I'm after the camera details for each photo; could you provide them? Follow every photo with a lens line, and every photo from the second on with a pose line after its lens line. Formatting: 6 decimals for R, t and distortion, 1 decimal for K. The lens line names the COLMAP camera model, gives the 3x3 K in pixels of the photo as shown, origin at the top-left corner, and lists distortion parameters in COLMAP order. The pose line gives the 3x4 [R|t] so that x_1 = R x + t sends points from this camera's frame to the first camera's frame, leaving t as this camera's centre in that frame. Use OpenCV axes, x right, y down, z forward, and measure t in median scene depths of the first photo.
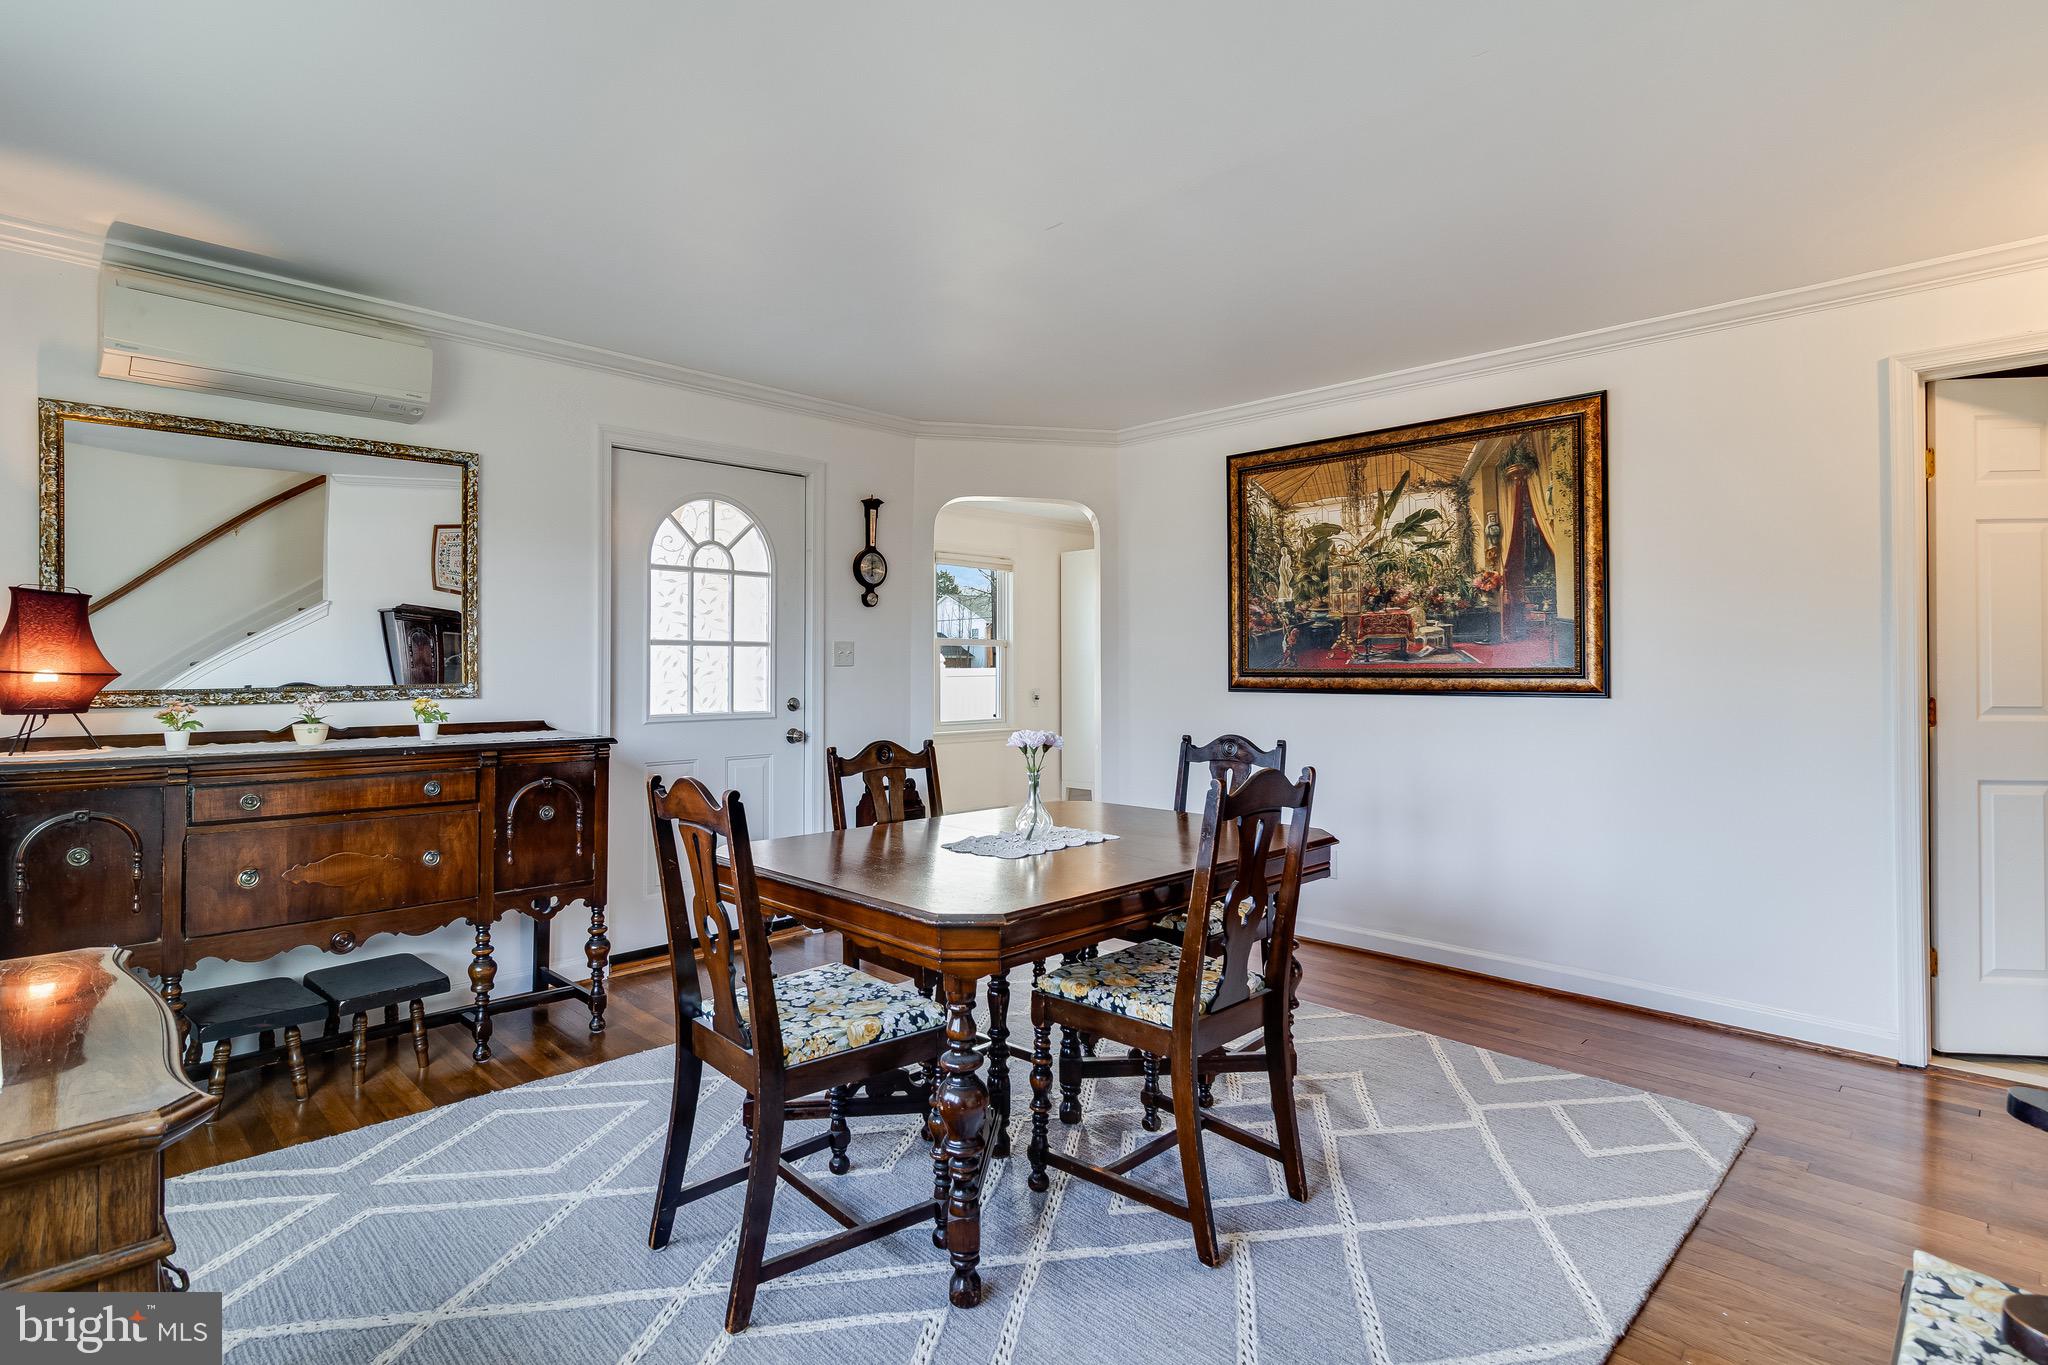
lens RADIAL K [[1022.0, 0, 1033.6], [0, 1022.0, 666.8], [0, 0, 1]] dist [0.003855, -0.001686]
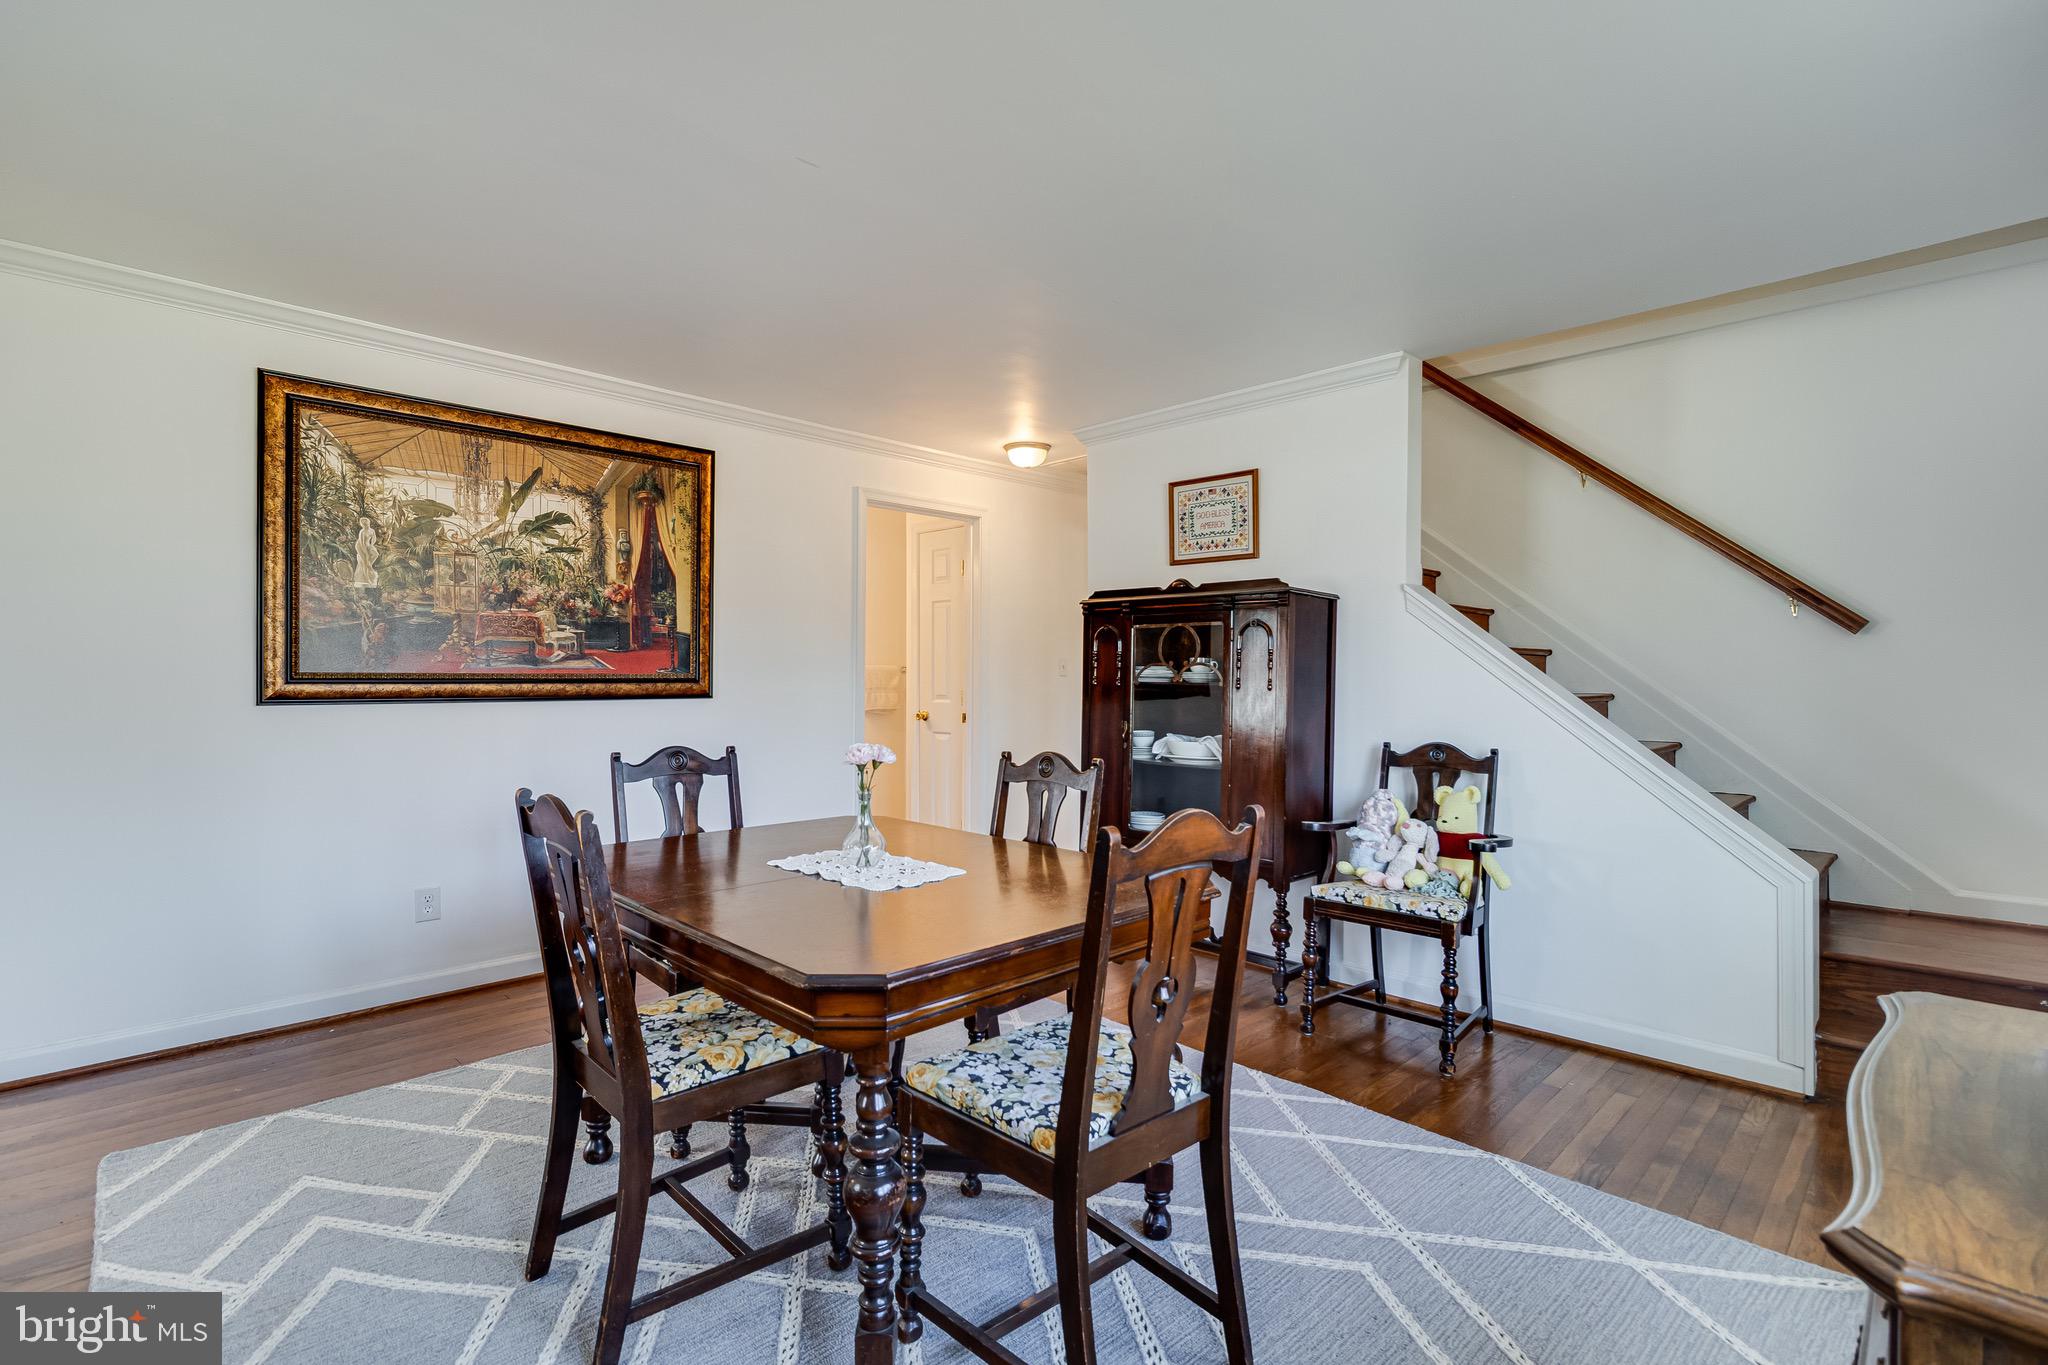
lens RADIAL K [[944.6, 0, 1034.0], [0, 944.6, 686.6], [0, 0, 1]] dist [-0.000845, 0.000347]
pose [[0.011559, -0.010954, 0.999873, -0.517284], [-0.007443, 0.999911, 0.011041, 0.000265], [-0.999905, -0.007570, 0.011476, 0.527589]]
